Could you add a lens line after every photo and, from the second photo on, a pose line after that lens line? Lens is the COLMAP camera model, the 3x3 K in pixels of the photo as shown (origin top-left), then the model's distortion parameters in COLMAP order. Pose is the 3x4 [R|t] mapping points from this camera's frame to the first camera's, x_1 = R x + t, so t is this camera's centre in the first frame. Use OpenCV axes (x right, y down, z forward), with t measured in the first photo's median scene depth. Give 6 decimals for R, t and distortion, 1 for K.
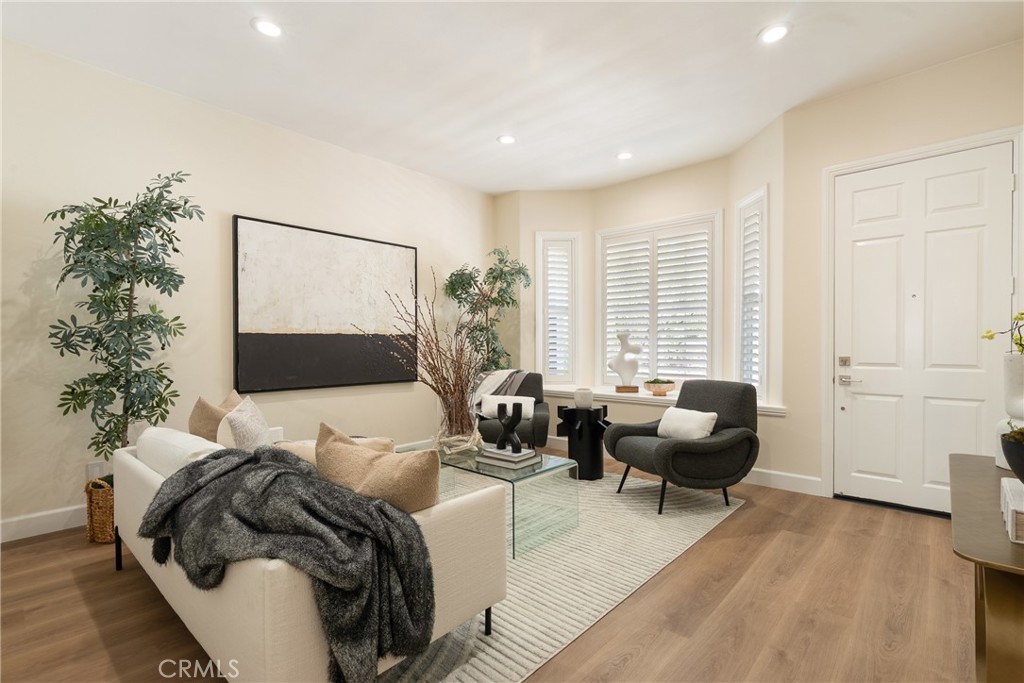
lens RADIAL K [[470.5, 0, 516.0], [0, 470.5, 345.6], [0, 0, 1]] dist [-0.001949, -0.000939]
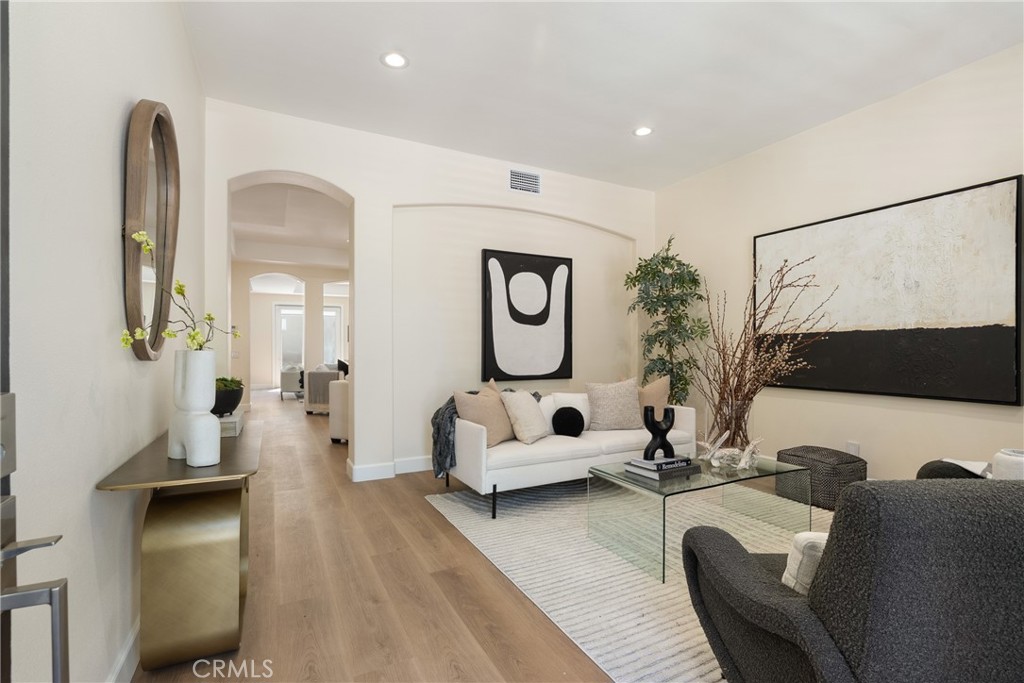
lens RADIAL K [[470.5, 0, 513.0], [0, 470.5, 344.4], [0, 0, 1]] dist [-0.001949, -0.000939]
pose [[-0.353875, 0.001832, -0.935291, 0.654444], [0.005382, 0.999986, -0.000077, -0.003213], [0.935277, -0.005061, -0.353879, 0.732590]]
